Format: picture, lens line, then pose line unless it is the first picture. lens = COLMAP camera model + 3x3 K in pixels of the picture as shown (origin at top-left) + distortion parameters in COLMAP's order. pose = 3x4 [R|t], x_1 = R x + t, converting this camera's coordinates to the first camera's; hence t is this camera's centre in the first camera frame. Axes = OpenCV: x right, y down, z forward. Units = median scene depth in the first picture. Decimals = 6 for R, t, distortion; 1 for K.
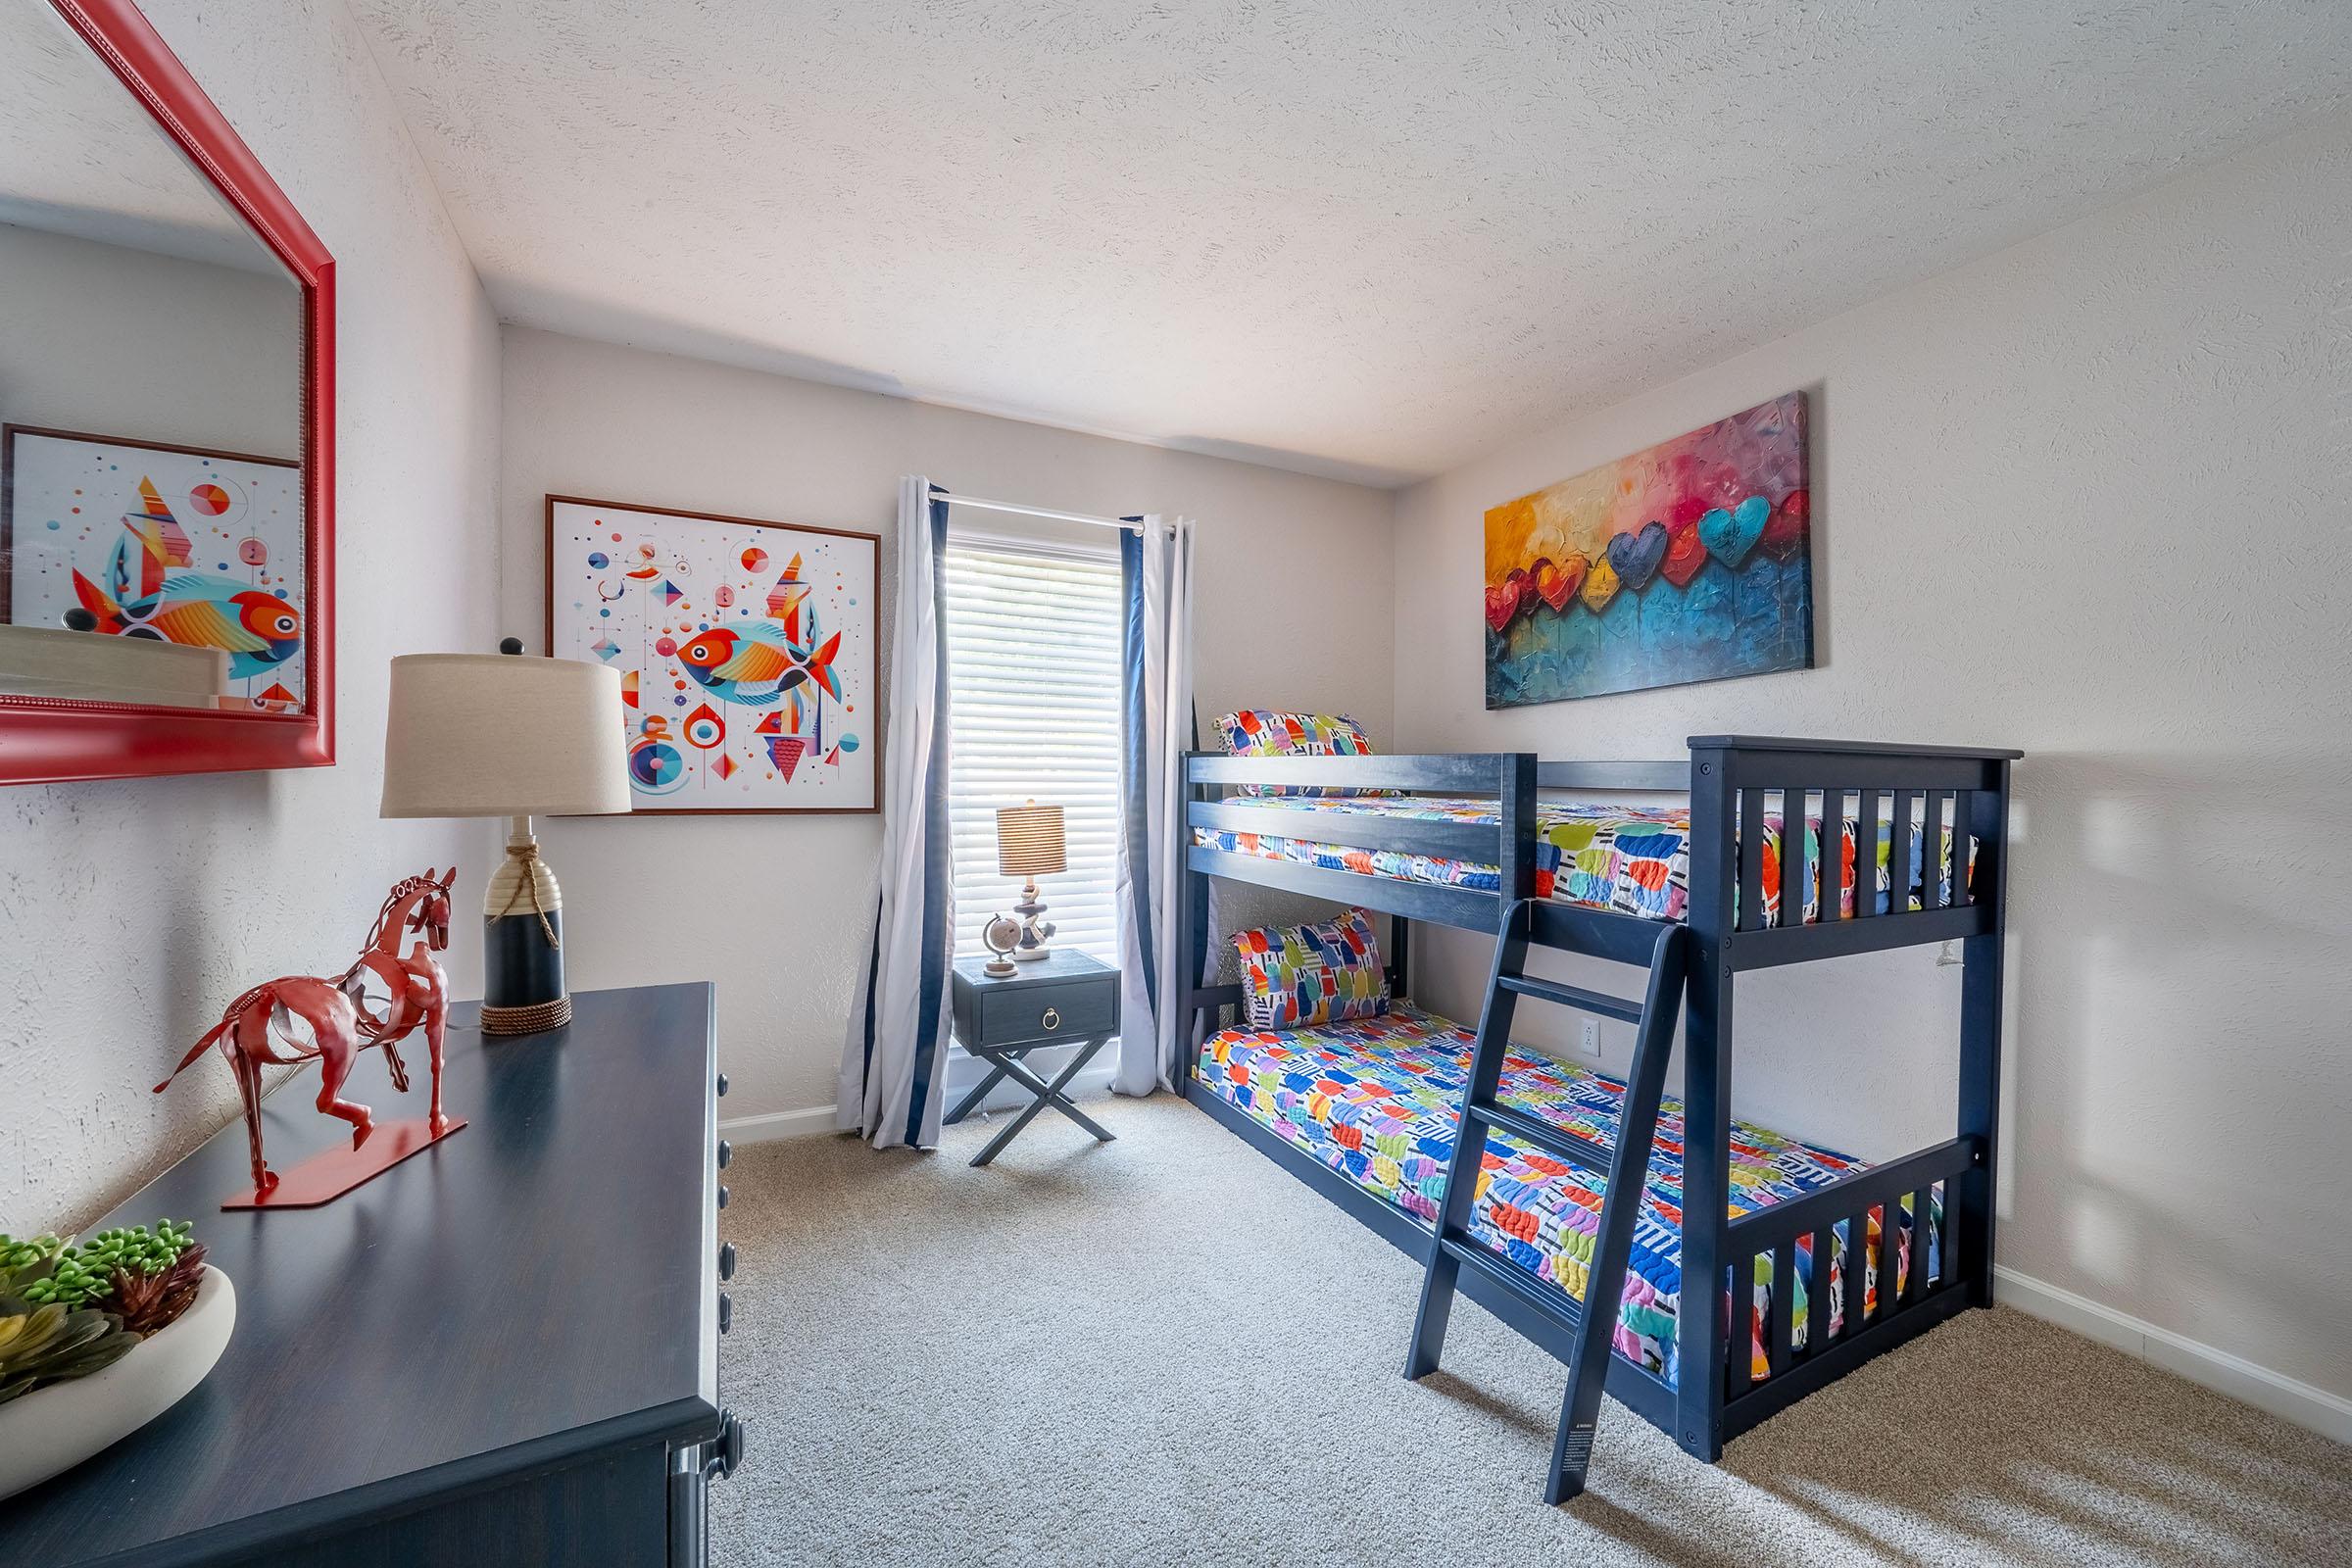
lens RADIAL K [[924.1, 0, 1192.2], [0, 924.1, 782.7], [0, 0, 1]] dist [-0.000189, 0.000441]
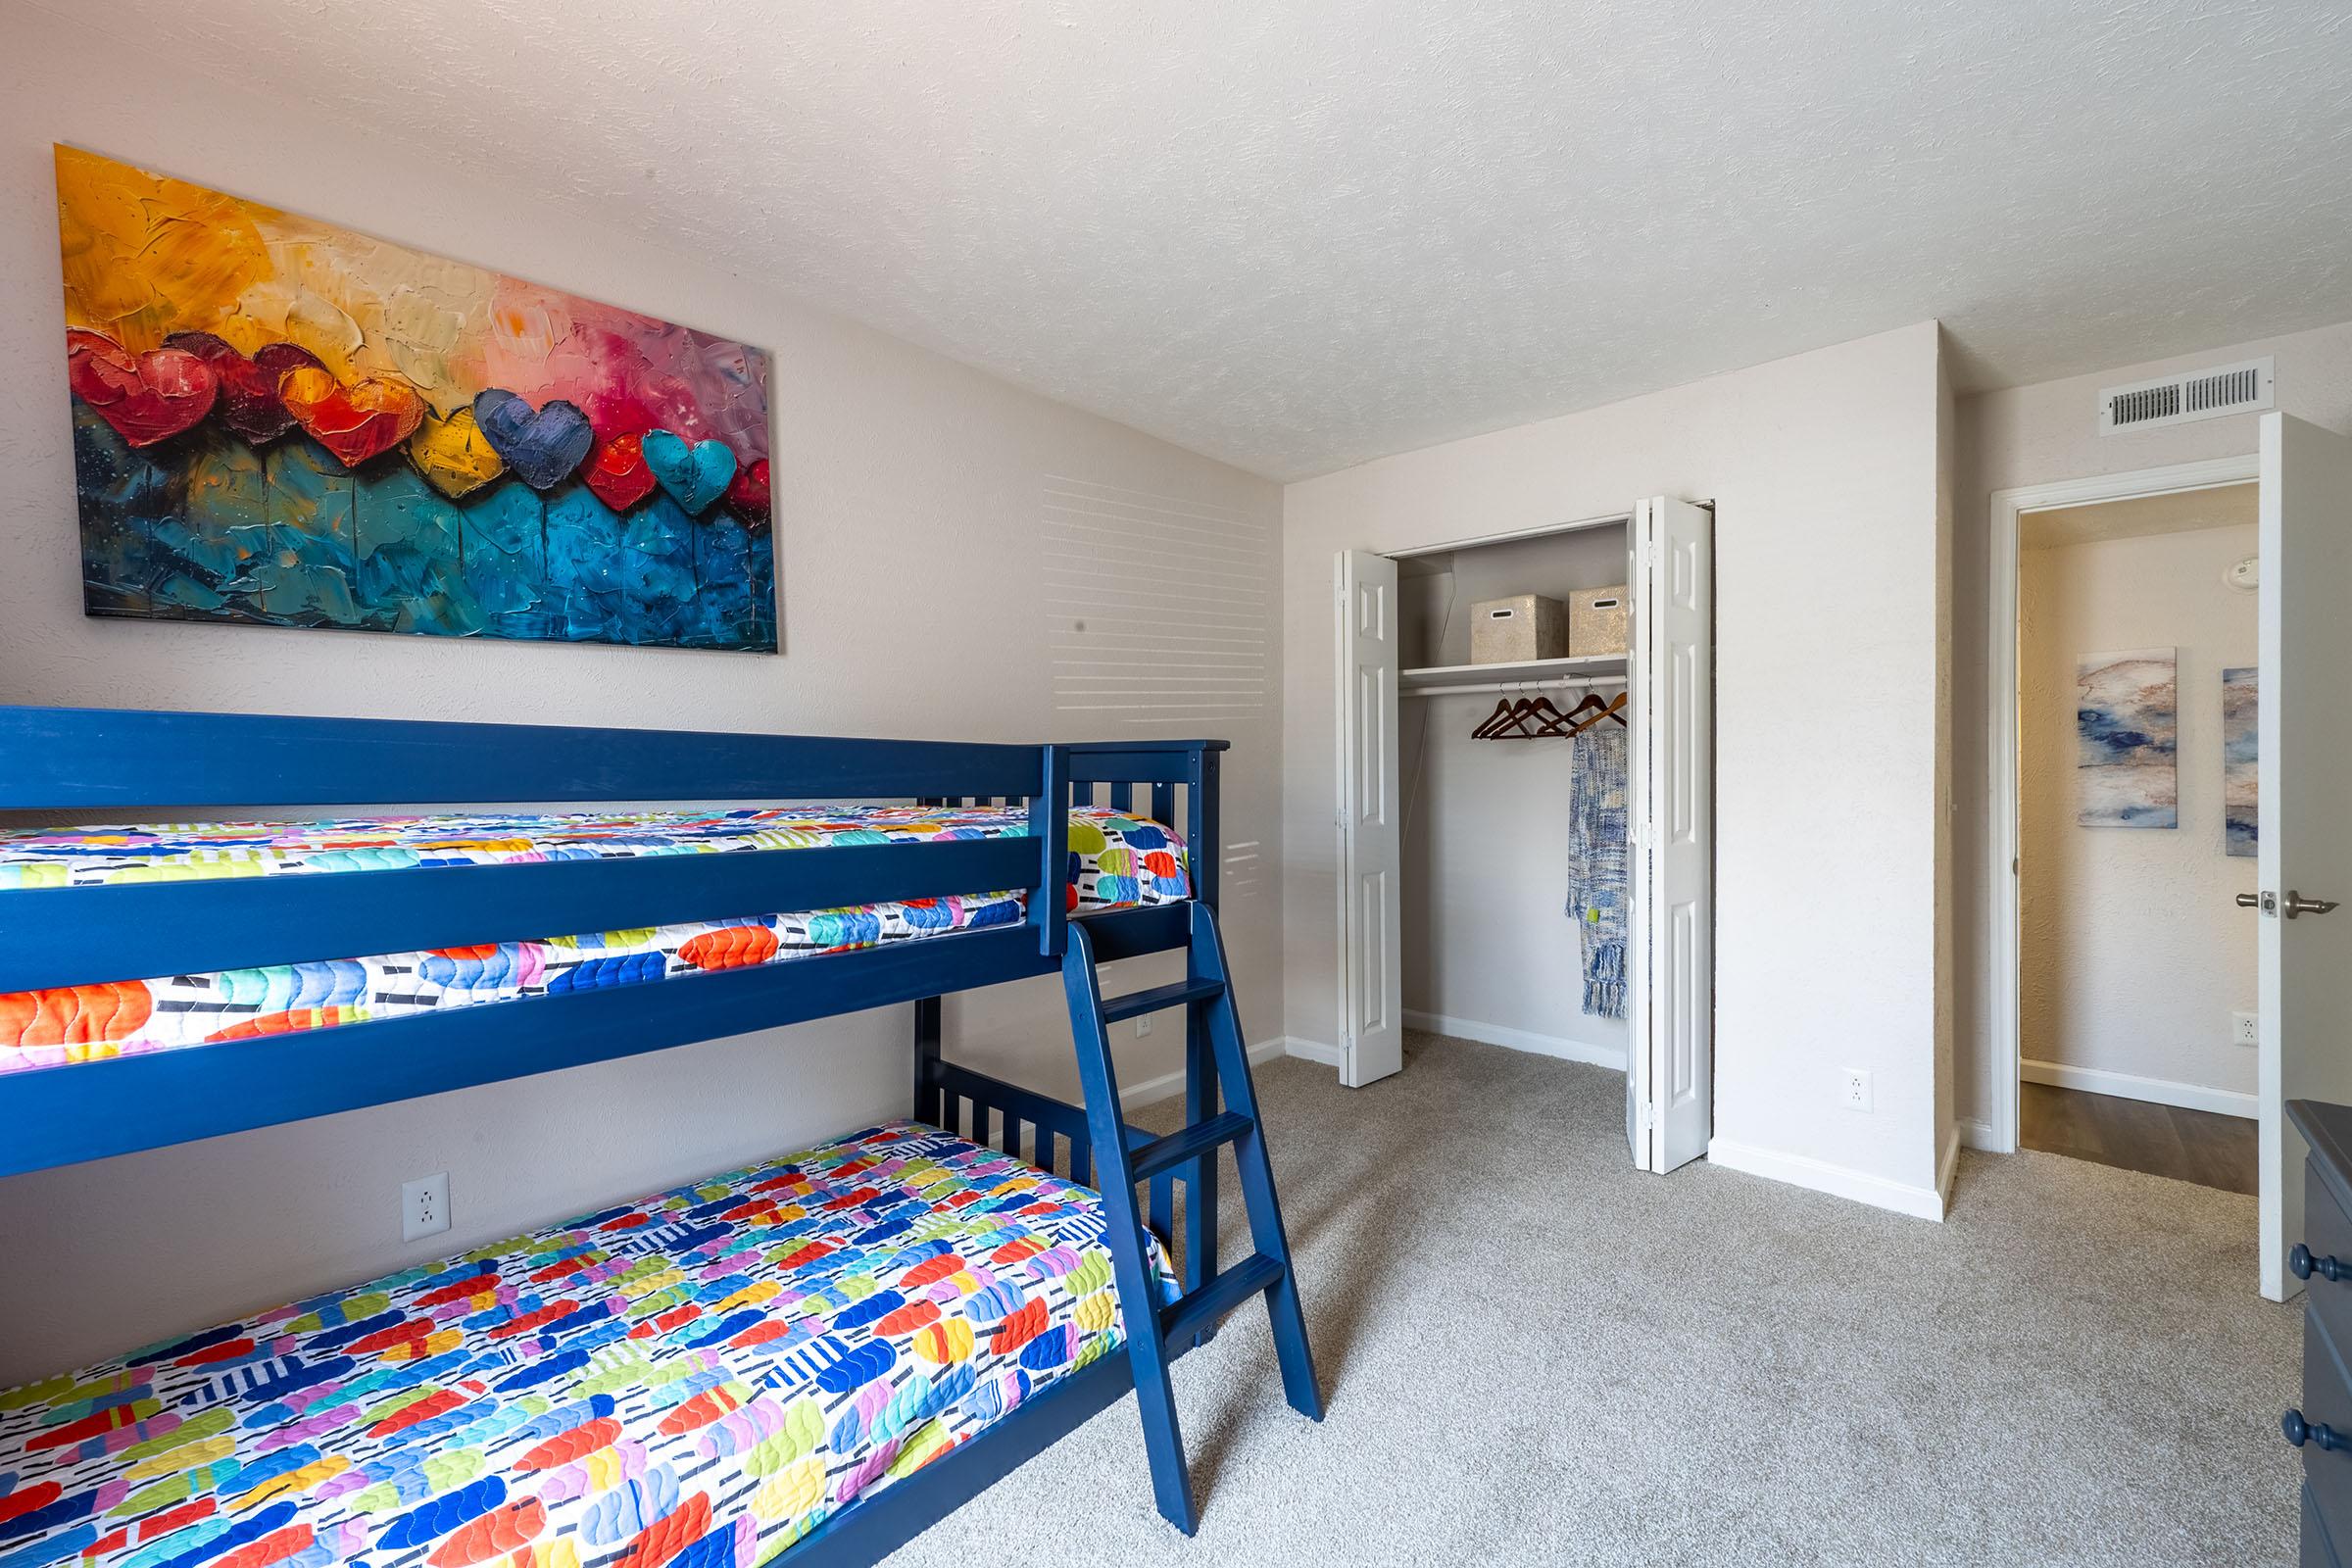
lens RADIAL K [[924.1, 0, 1192.2], [0, 924.1, 782.7], [0, 0, 1]] dist [-0.000189, 0.000441]
pose [[-0.338464, -0.019153, 0.940784, -0.337370], [0.001736, 0.999778, 0.020979, -0.011451], [-0.940978, 0.008734, -0.338356, 0.849932]]
